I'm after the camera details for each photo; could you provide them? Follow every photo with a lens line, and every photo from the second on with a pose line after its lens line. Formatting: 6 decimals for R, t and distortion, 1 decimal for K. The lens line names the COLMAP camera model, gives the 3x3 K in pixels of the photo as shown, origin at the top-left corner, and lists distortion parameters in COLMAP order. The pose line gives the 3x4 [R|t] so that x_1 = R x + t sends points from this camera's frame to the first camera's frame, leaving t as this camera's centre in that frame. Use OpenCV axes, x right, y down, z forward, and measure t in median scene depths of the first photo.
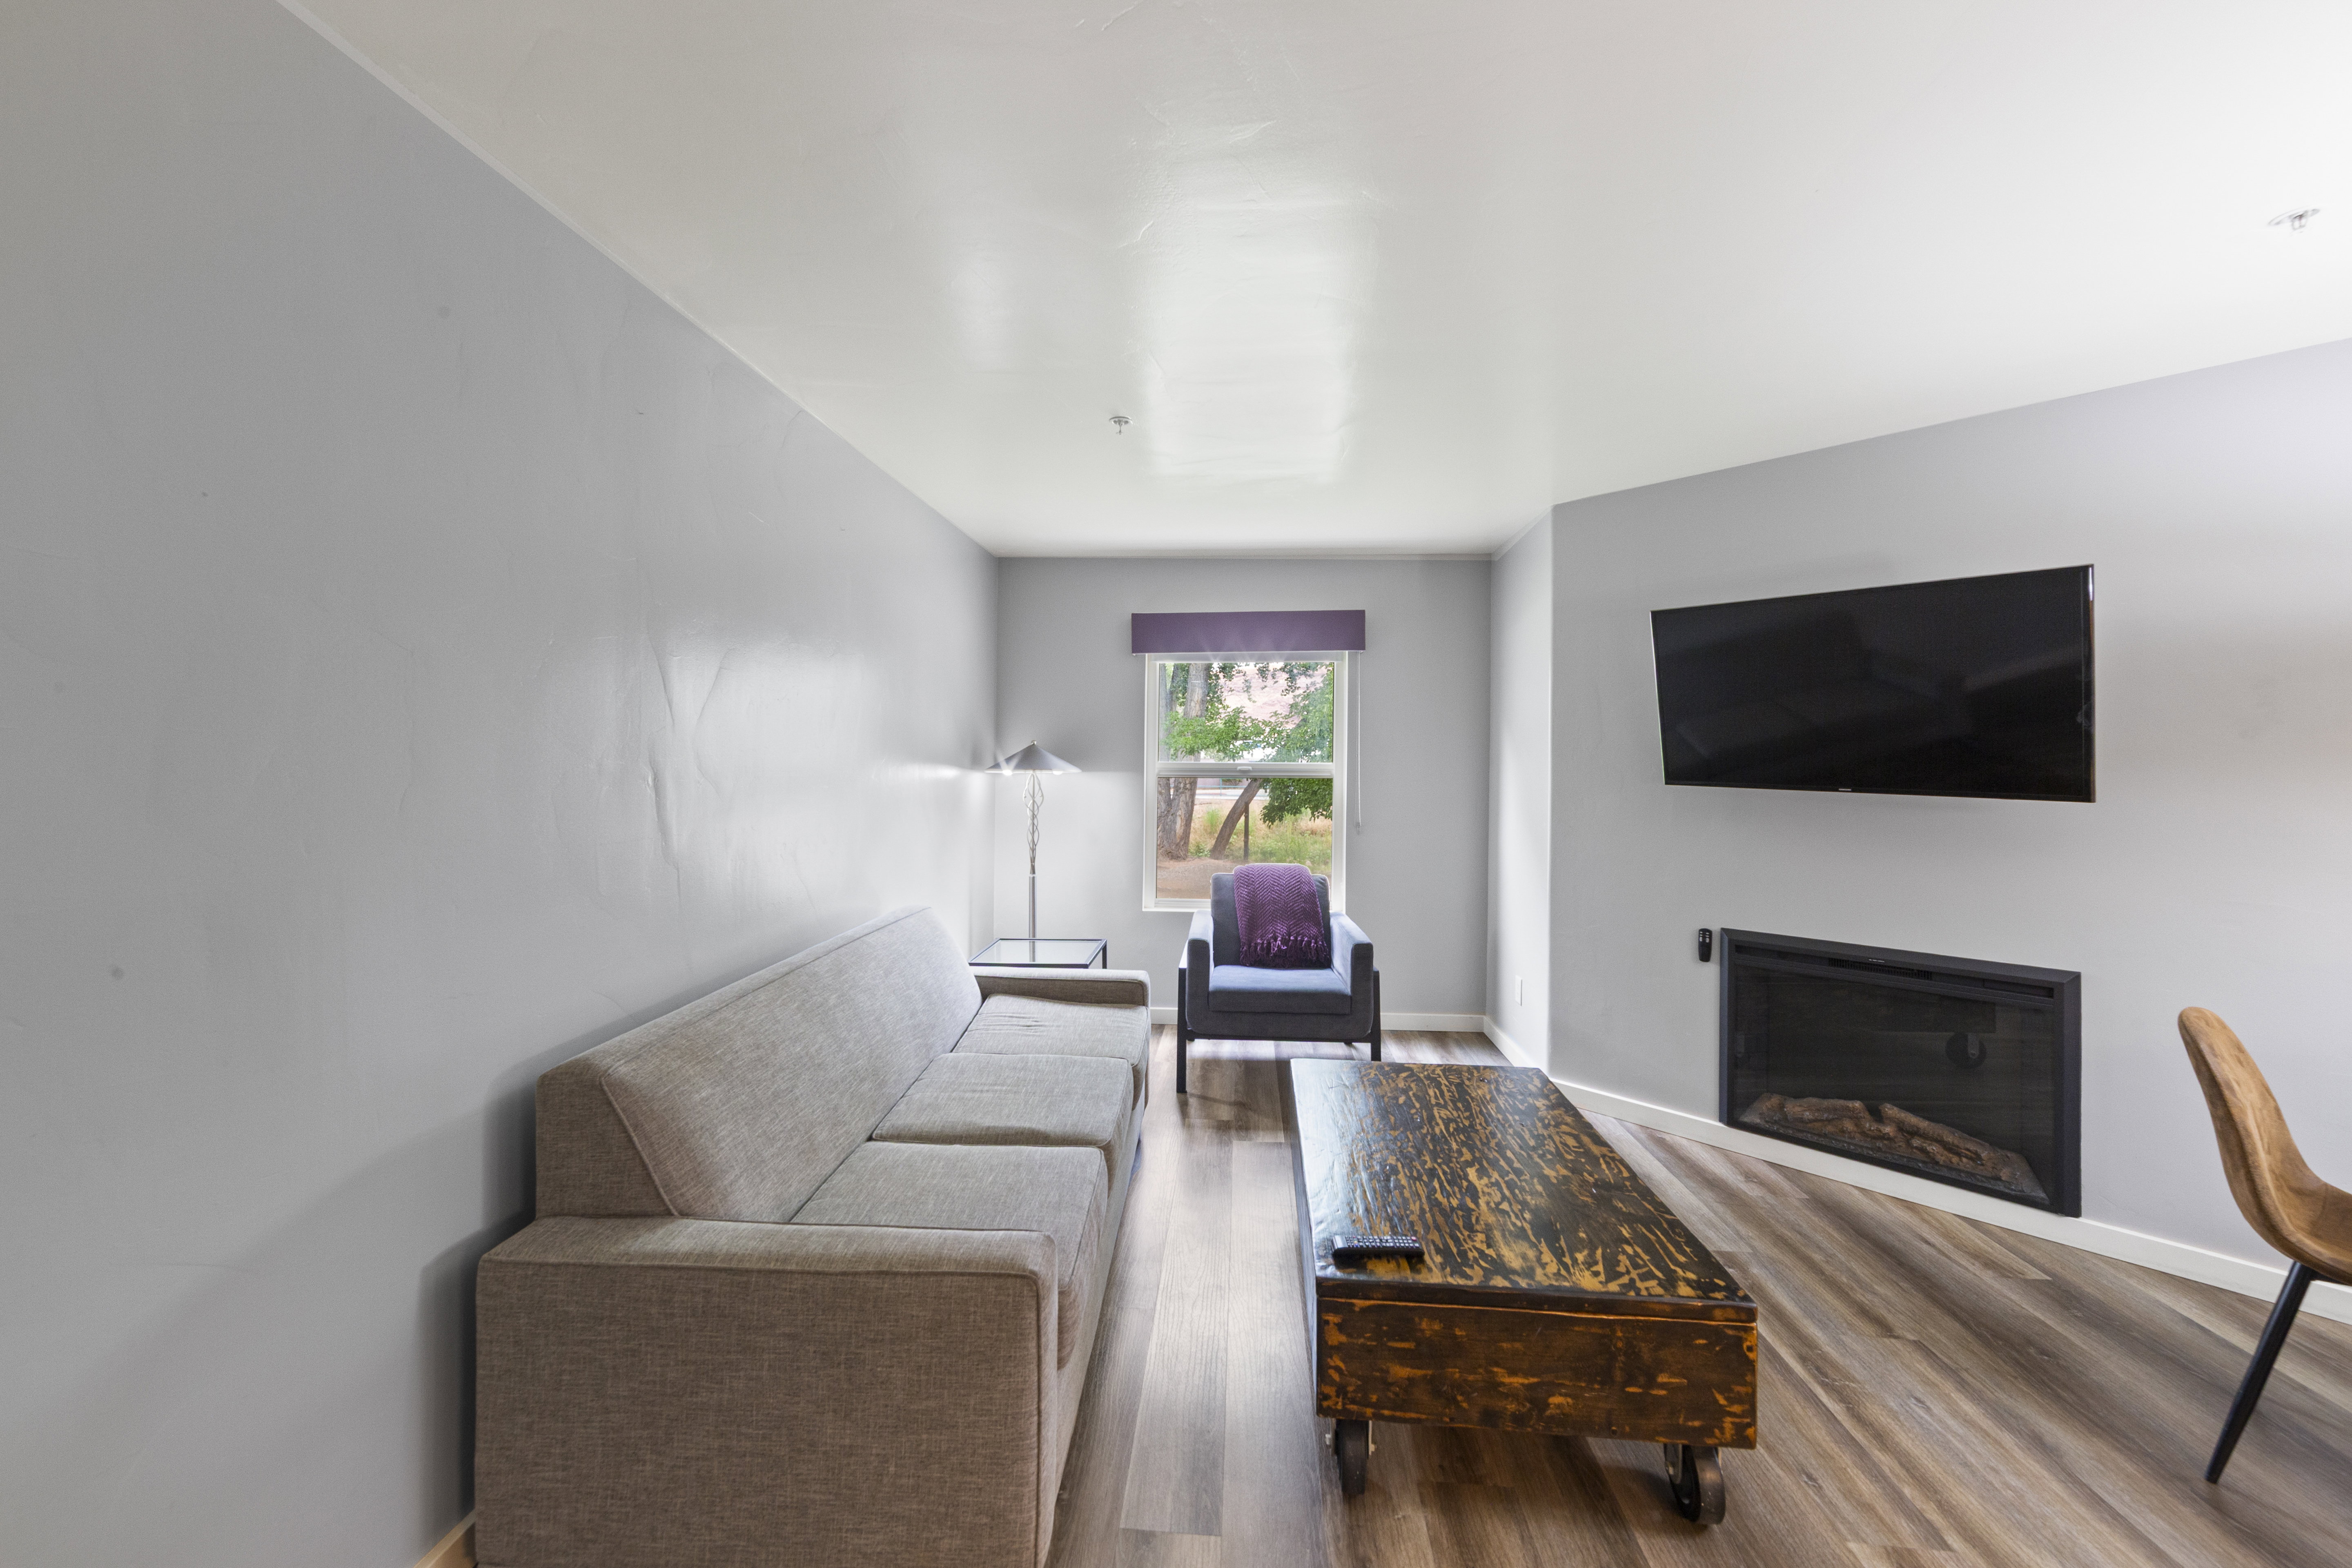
lens RADIAL K [[916.4, 0, 1167.2], [0, 916.4, 757.3], [0, 0, 1]] dist [0.001415, 0.000308]
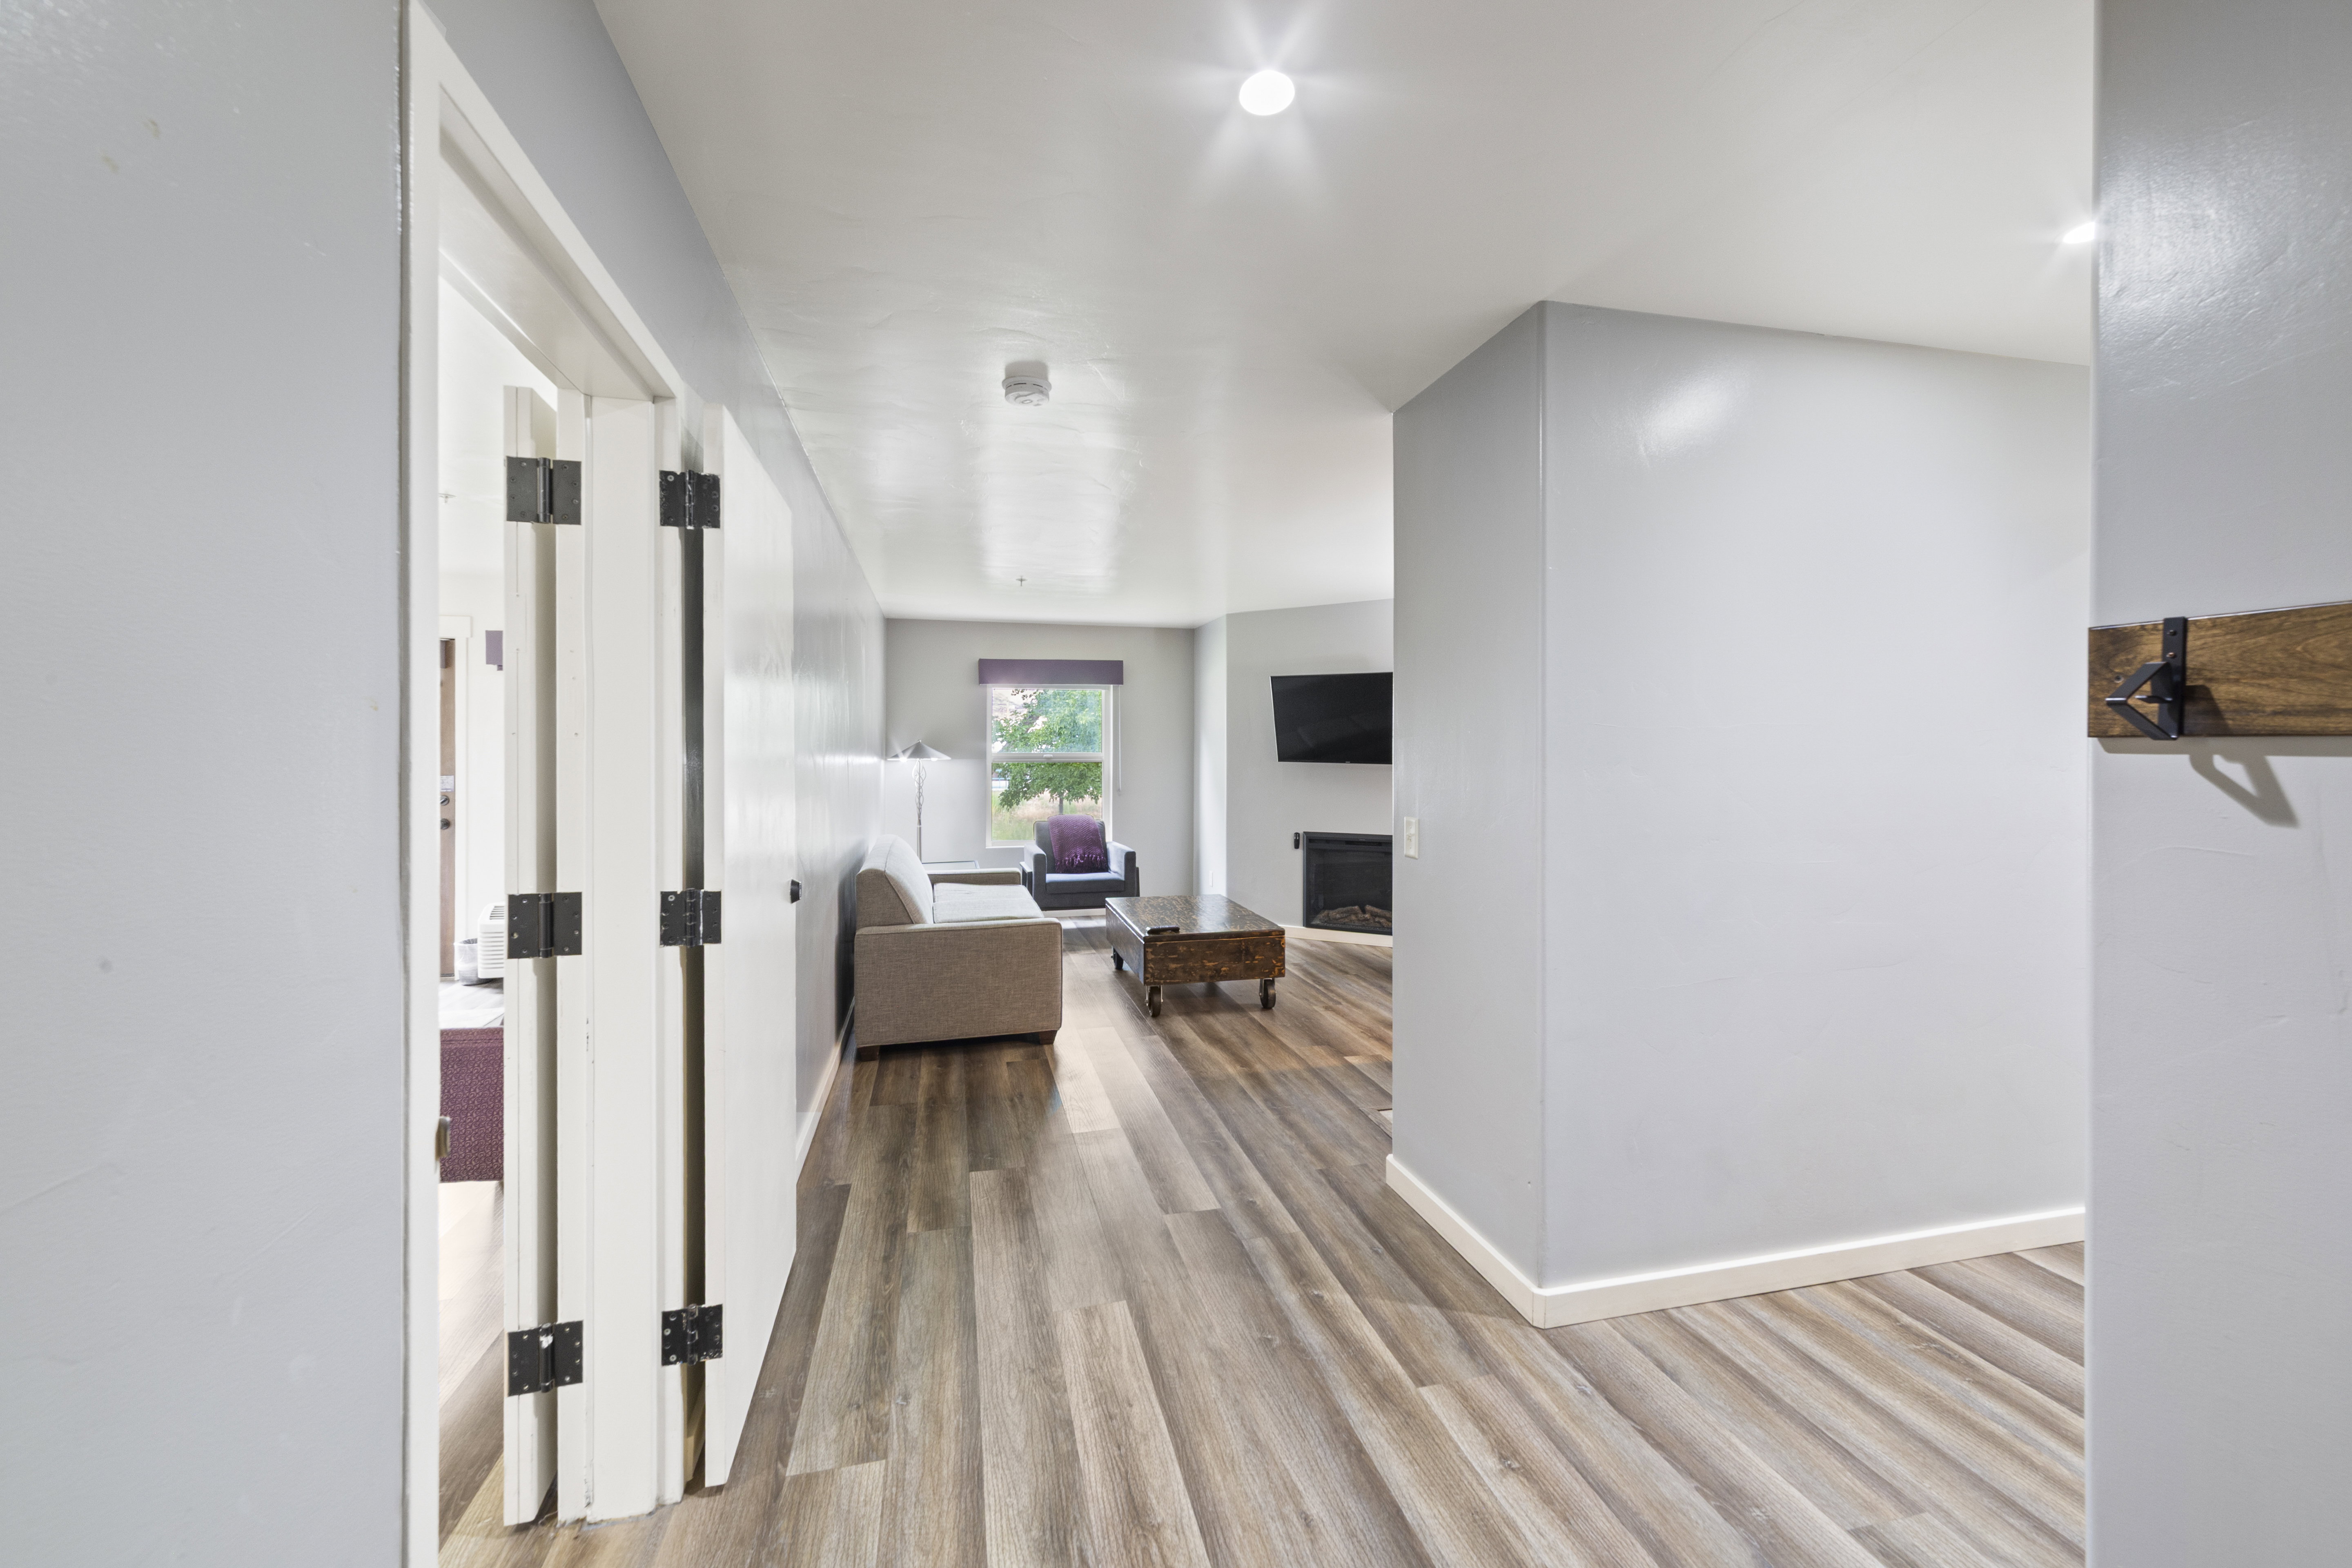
lens RADIAL K [[916.4, 0, 1167.2], [0, 916.4, 757.3], [0, 0, 1]] dist [0.001415, 0.000308]
pose [[0.949257, -0.008931, 0.314374, -0.272801], [0.006097, 0.999931, 0.009995, -0.001130], [-0.314441, -0.007571, 0.949247, -0.707930]]
